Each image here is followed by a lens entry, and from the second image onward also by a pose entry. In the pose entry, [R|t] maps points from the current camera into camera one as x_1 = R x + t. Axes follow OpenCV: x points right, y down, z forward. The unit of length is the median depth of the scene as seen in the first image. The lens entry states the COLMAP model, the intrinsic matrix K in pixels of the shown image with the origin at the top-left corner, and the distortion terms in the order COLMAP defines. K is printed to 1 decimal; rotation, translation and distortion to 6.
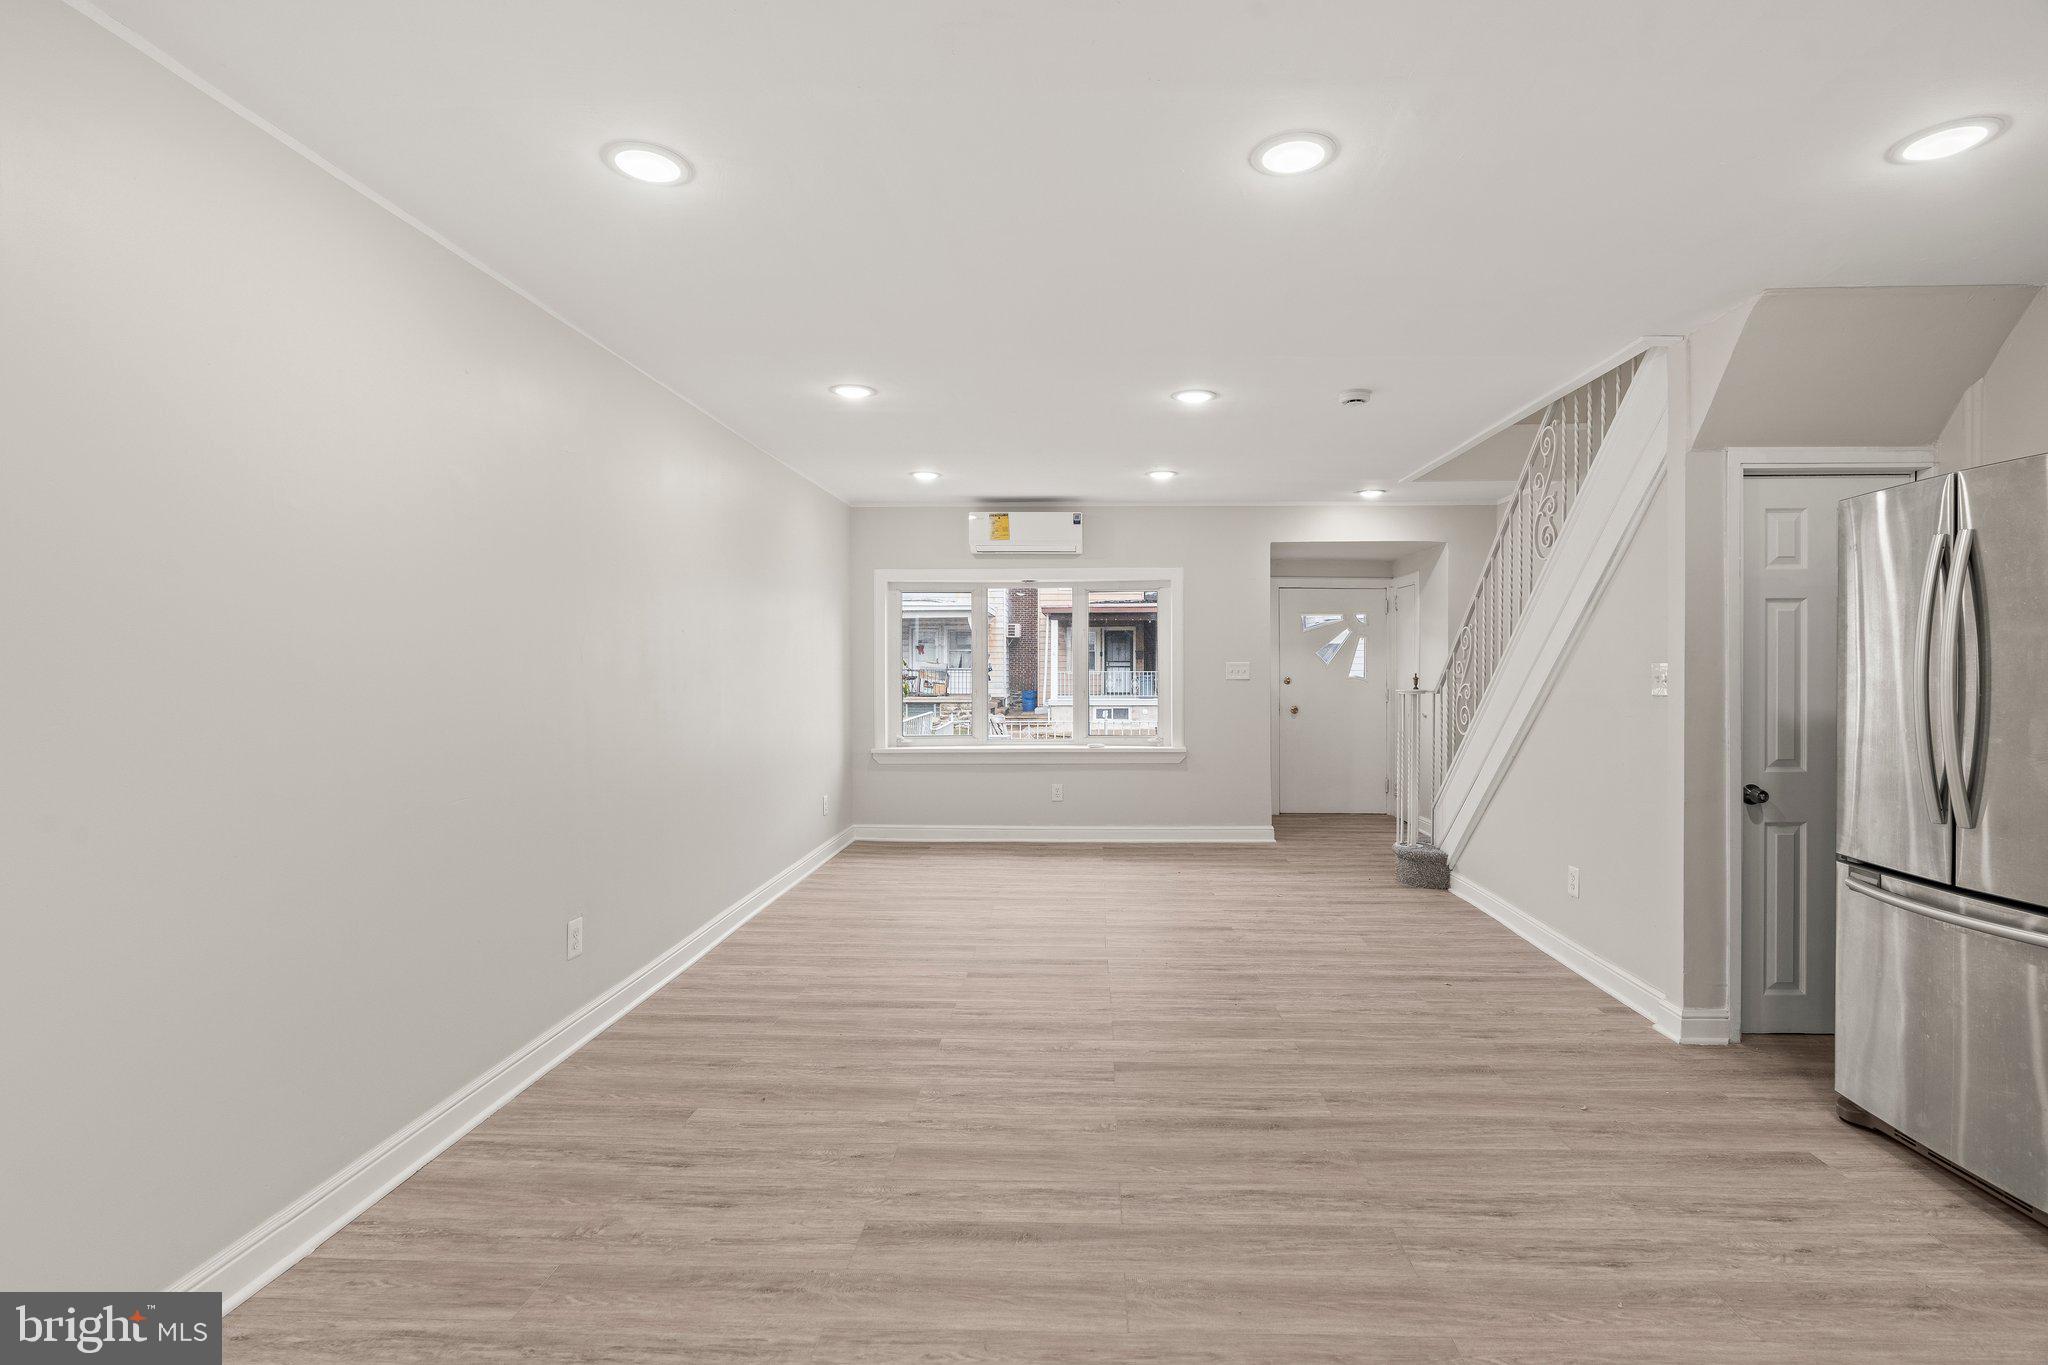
lens RADIAL K [[991.9, 0, 980.9], [0, 991.9, 679.0], [0, 0, 1]] dist [-0.004387, 0.001590]
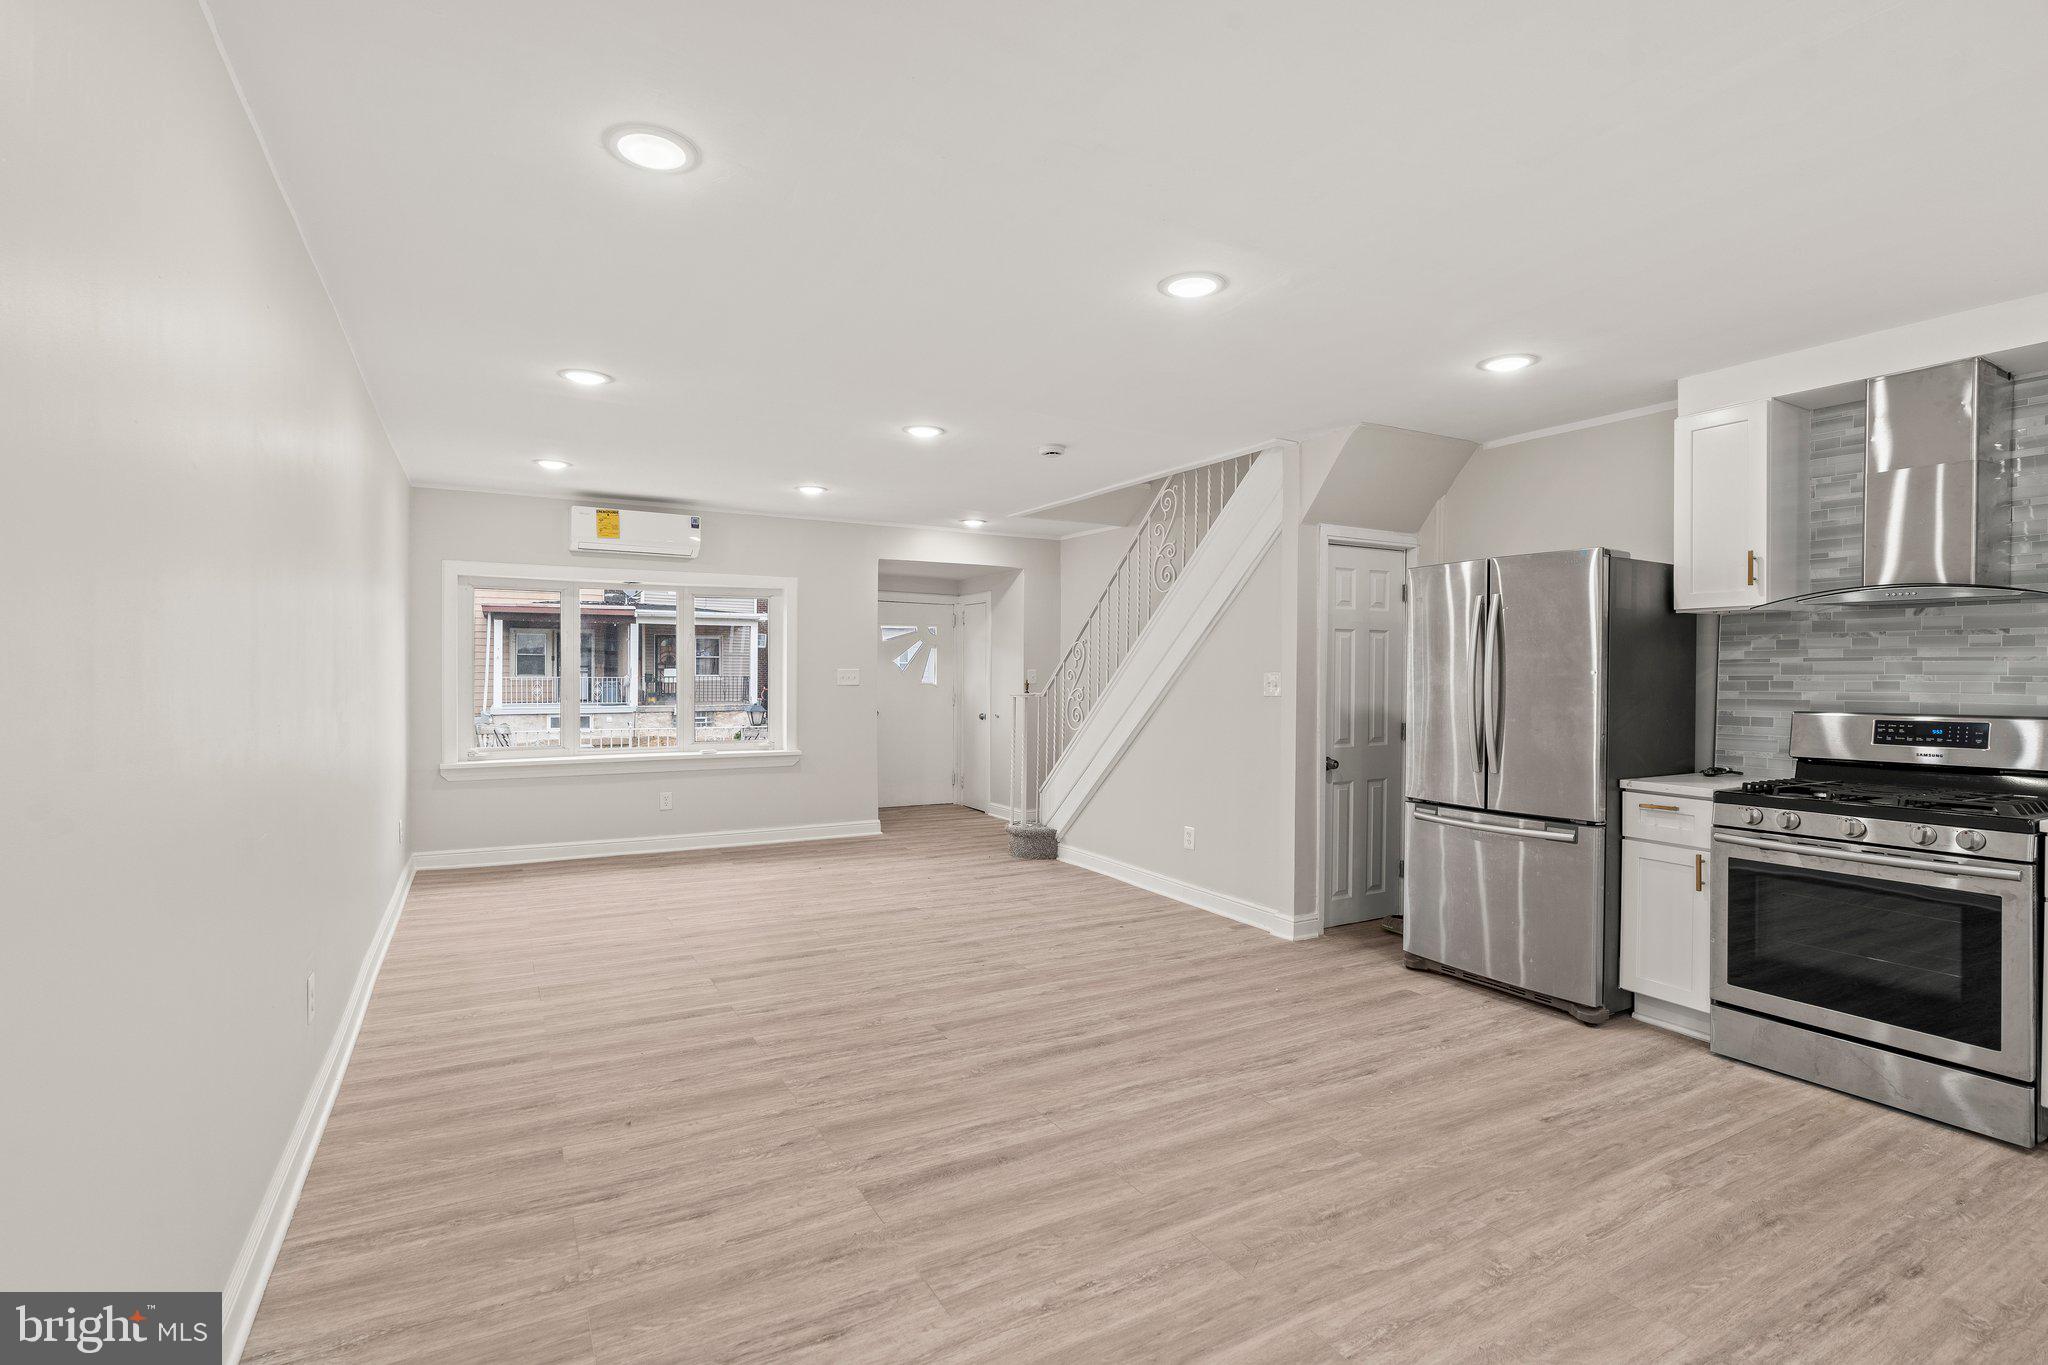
lens RADIAL K [[1078.7, 0, 842.9], [0, 1078.7, 688.2], [0, 0, 1]] dist [-0.011086, 0.003064]
pose [[0.860909, -0.002057, 0.508755, -0.642698], [0.000846, 0.999996, 0.002611, 0.001416], [-0.508758, -0.001817, 0.860907, 0.000892]]
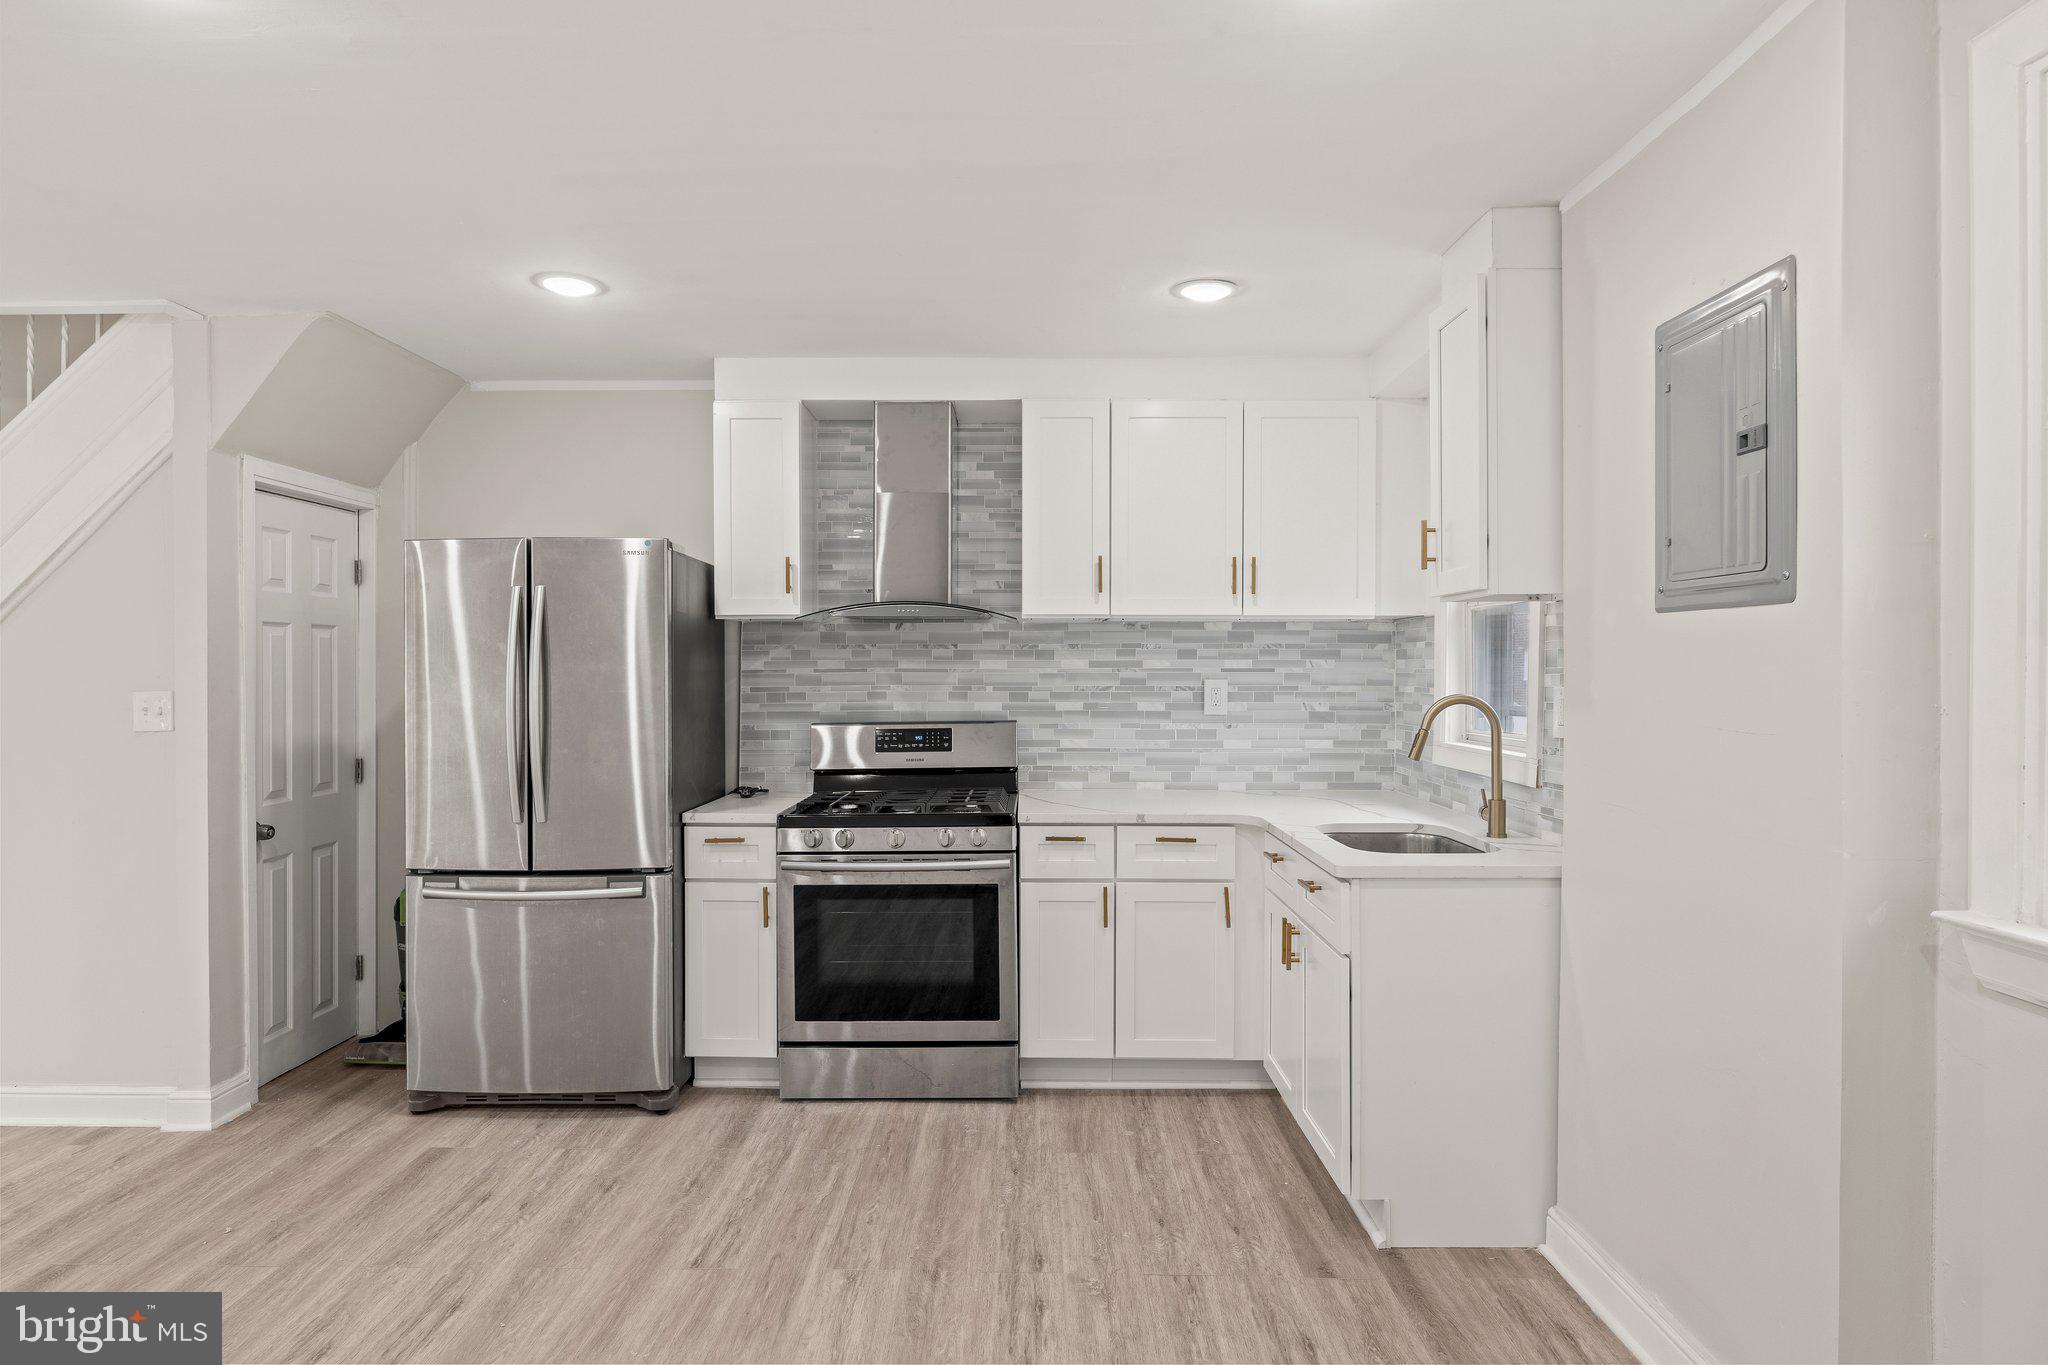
lens RADIAL K [[1206.9, 0, 1133.7], [0, 1206.9, 674.6], [0, 0, 1]] dist [-0.005389, 0.000754]
pose [[-0.182617, -0.009488, 0.983138, -0.483163], [0.011560, 0.999864, 0.011797, -0.035077], [-0.983116, 0.013520, -0.182483, 0.396553]]
